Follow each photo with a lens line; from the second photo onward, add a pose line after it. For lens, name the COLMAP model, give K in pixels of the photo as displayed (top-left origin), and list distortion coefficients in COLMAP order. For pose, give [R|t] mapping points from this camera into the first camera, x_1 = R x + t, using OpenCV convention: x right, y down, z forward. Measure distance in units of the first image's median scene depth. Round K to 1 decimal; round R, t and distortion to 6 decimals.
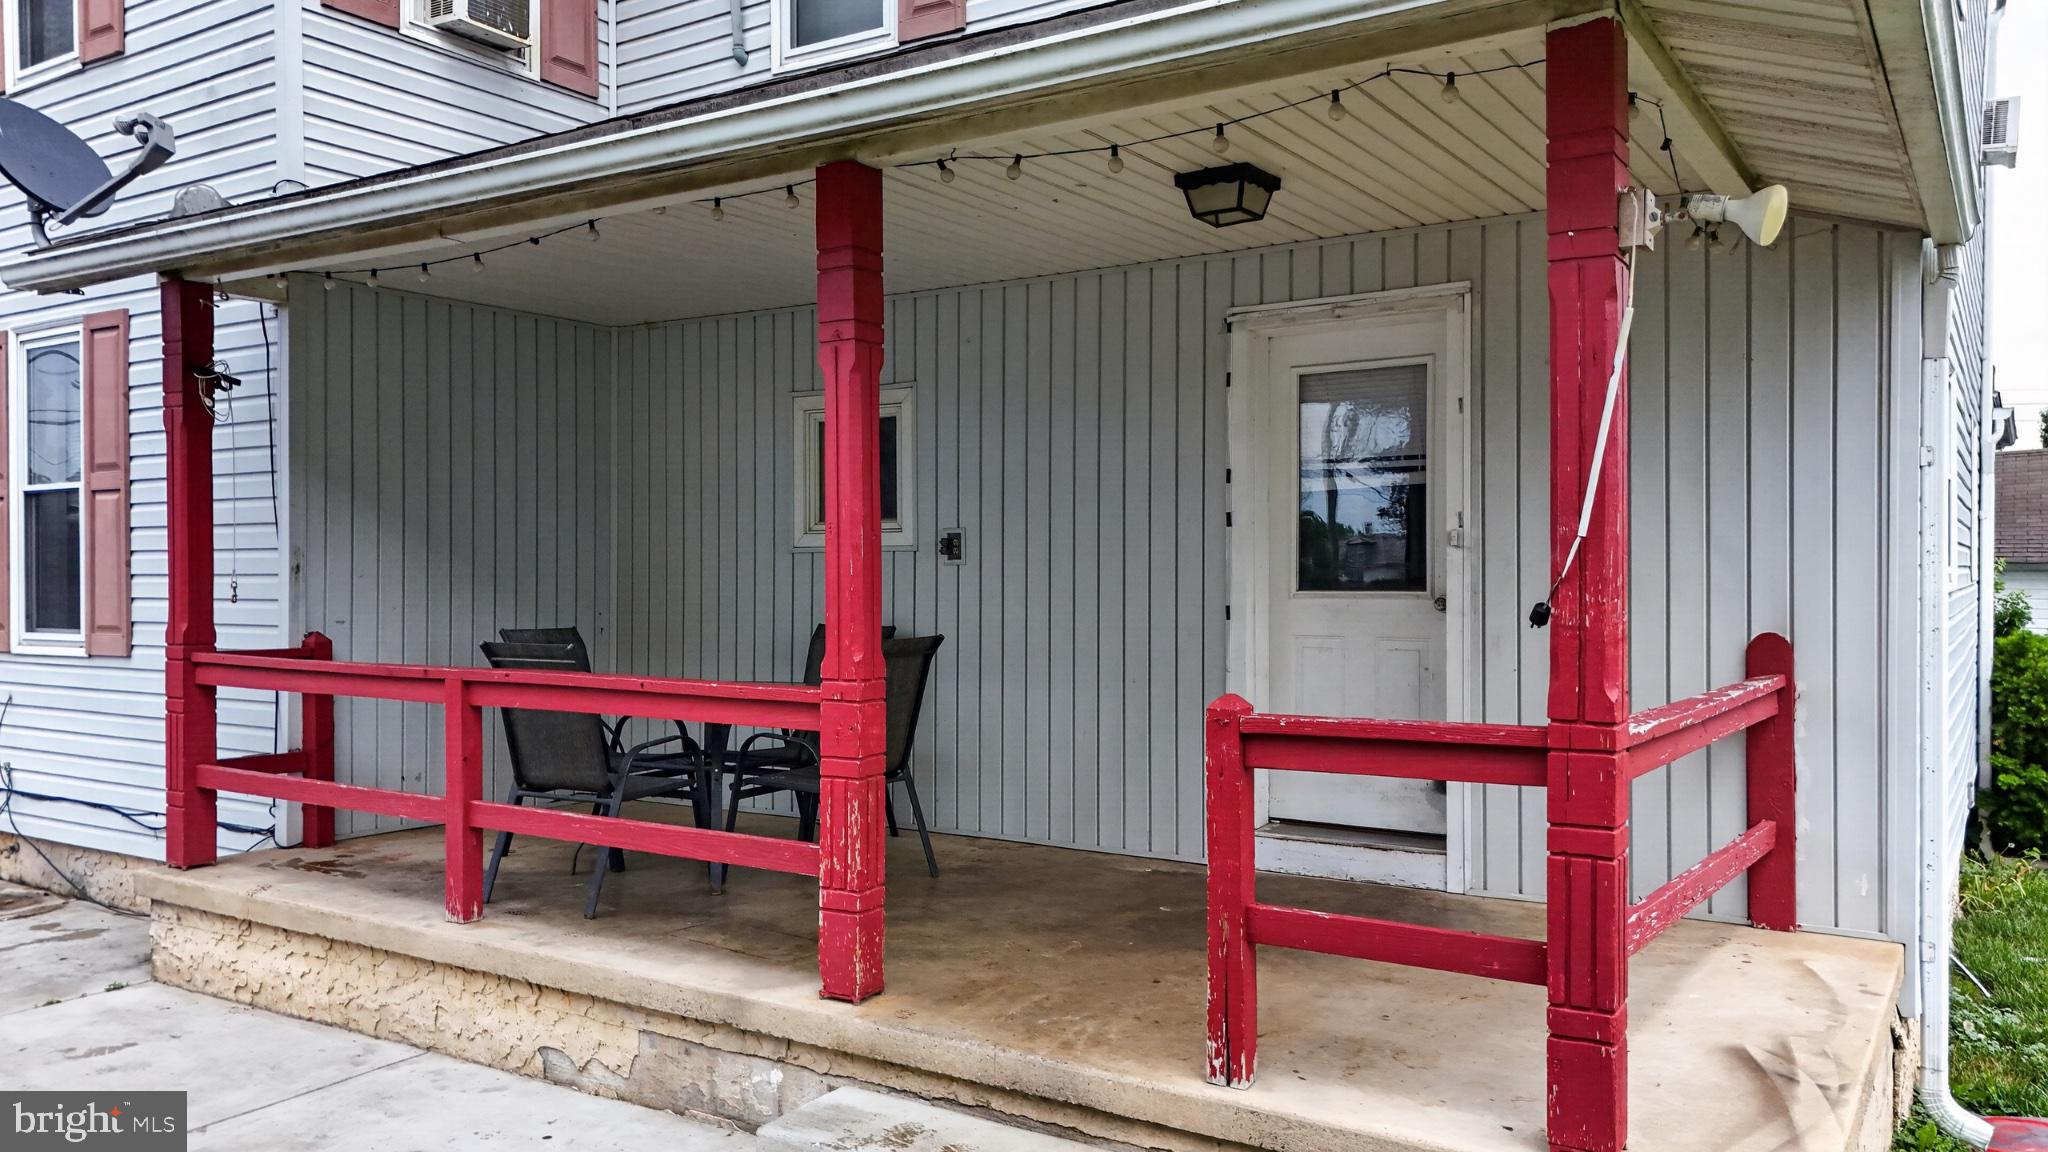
lens RADIAL K [[1503.3, 0, 1024.0], [0, 1503.3, 576.0], [0, 0, 1]] dist [0.050008, -0.032665]
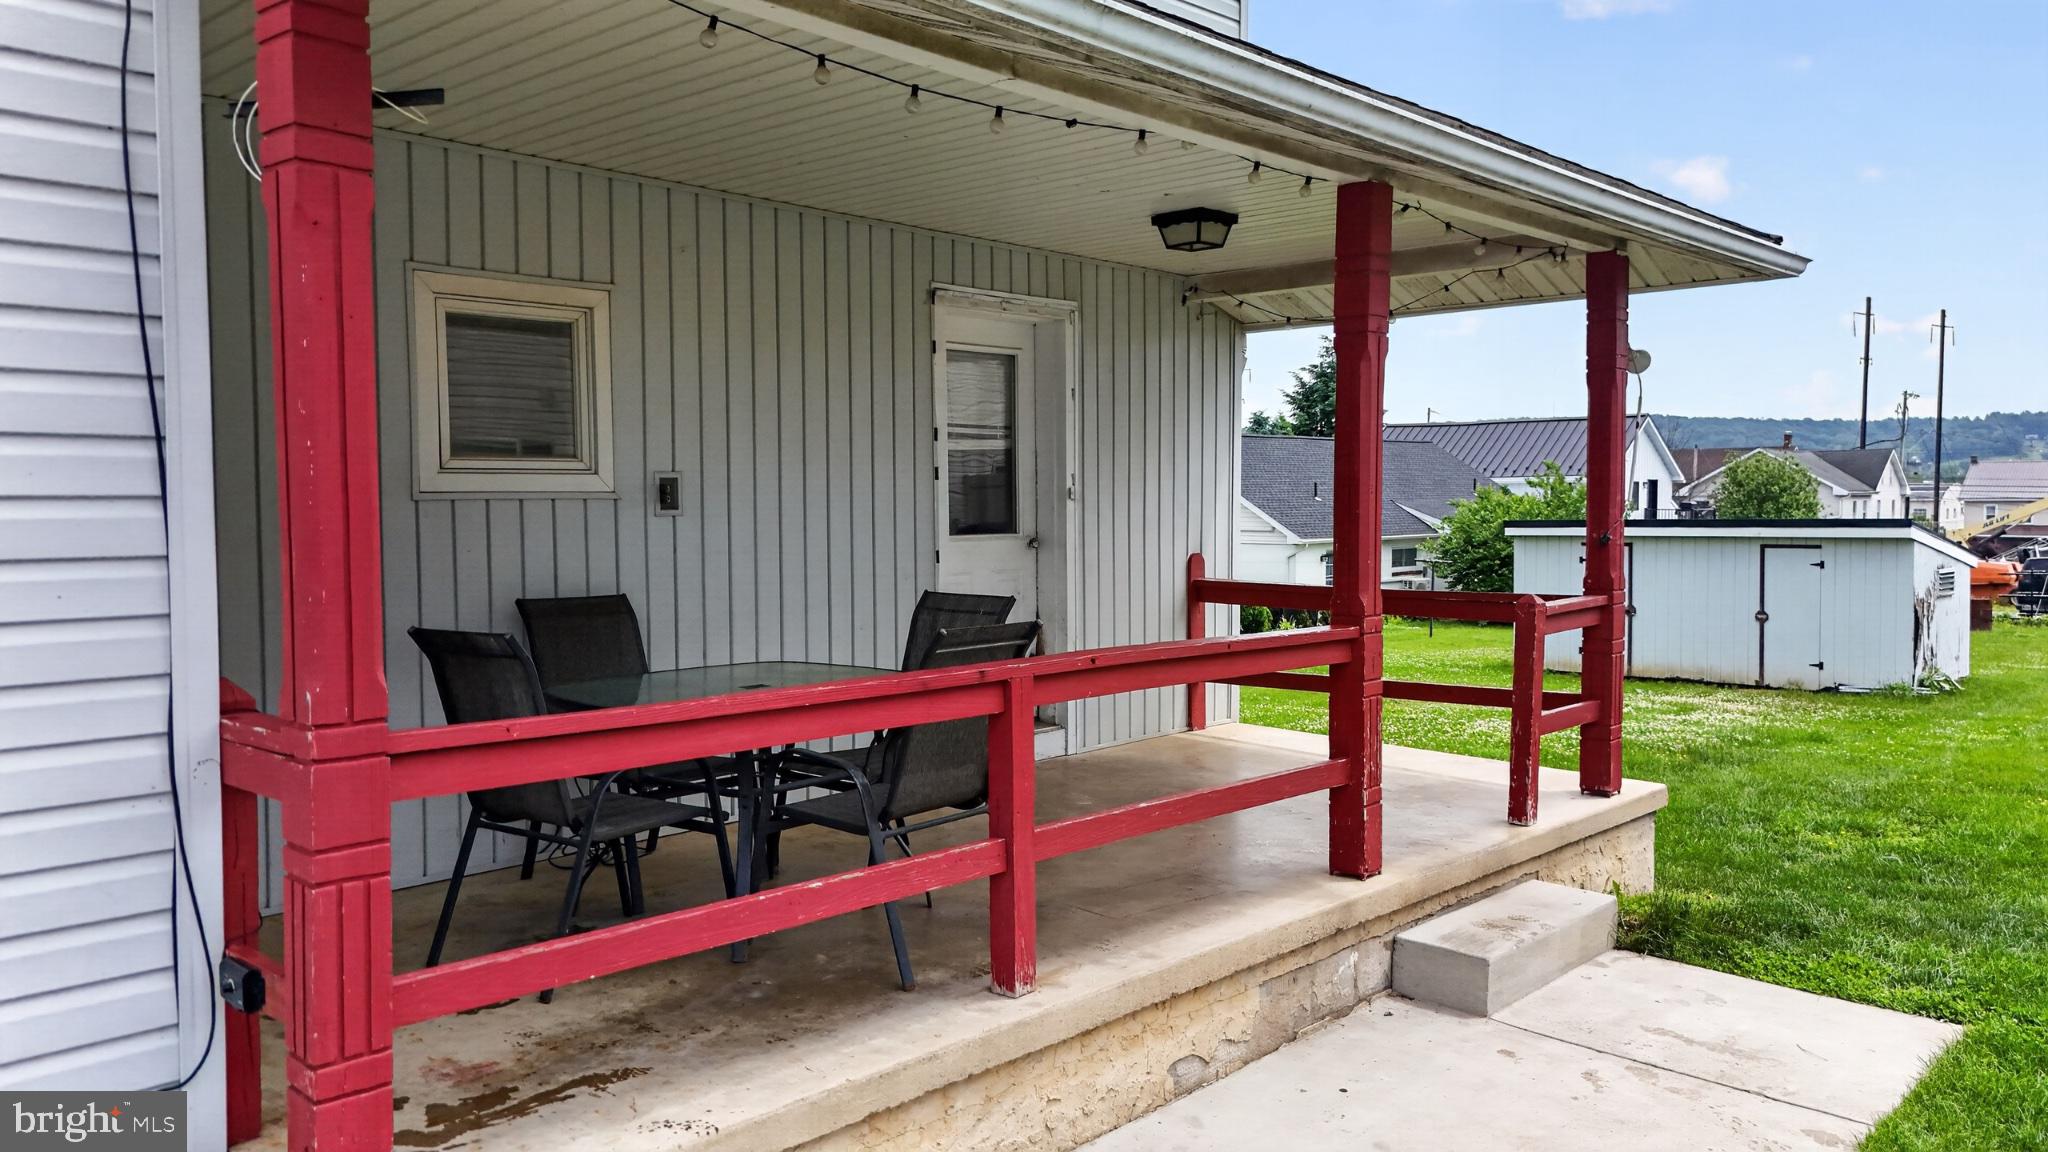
lens RADIAL K [[1513.9, 0, 1024.0], [0, 1513.9, 576.0], [0, 0, 1]] dist [0.031062, 0.000729]
pose [[0.167455, -0.050038, 0.984609, -1.164010], [0.005051, 0.998742, 0.049897, -0.020836], [-0.985867, -0.003382, 0.167497, 0.911370]]
